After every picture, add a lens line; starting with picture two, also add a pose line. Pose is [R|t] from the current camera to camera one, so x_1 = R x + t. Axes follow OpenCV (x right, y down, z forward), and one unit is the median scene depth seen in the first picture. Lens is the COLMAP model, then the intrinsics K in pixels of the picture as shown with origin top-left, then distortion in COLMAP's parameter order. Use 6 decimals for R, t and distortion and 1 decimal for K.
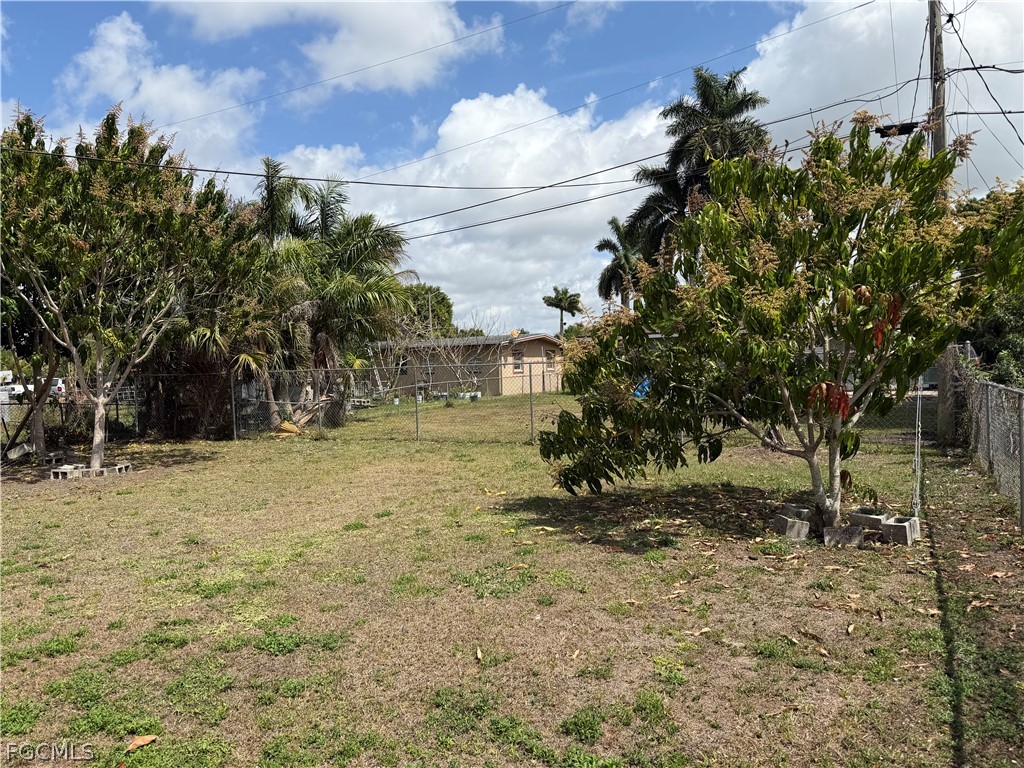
lens RADIAL K [[720.5, 0, 518.1], [0, 720.5, 384.0], [0, 0, 1]] dist [0.122040, -0.190174]
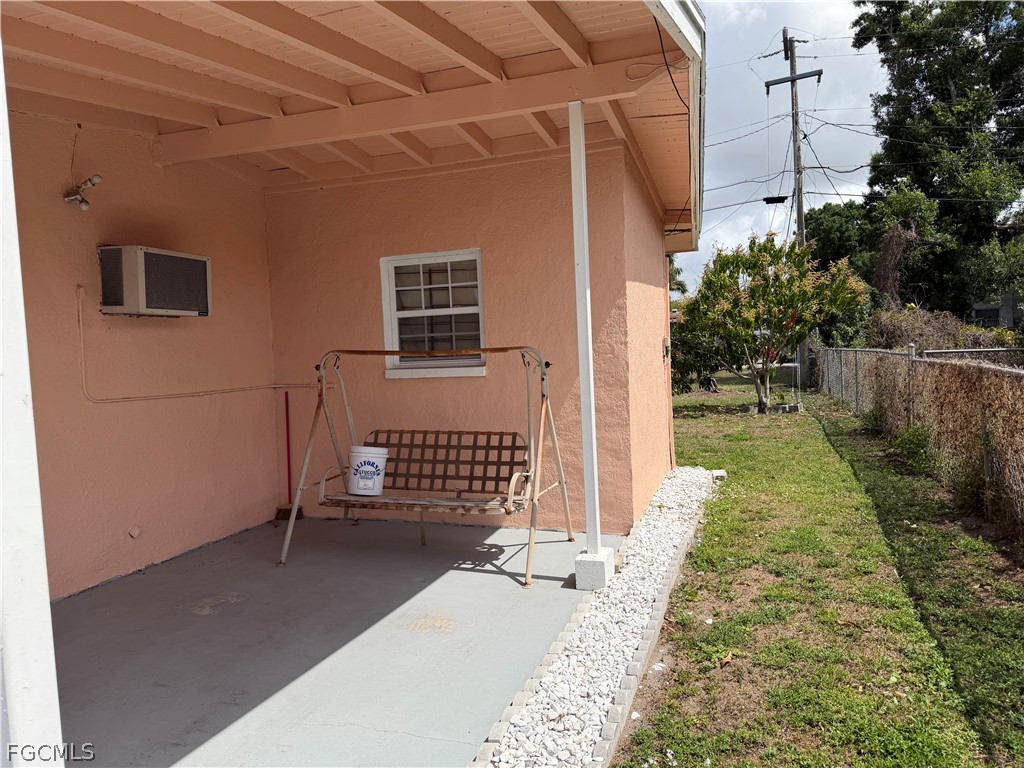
lens RADIAL K [[720.5, 0, 518.1], [0, 720.5, 384.0], [0, 0, 1]] dist [0.122040, -0.190174]
pose [[0.984882, -0.022165, 0.171804, -0.689549], [0.020870, 0.999739, 0.009337, 0.072522], [-0.171966, -0.005610, 0.985087, -1.056924]]
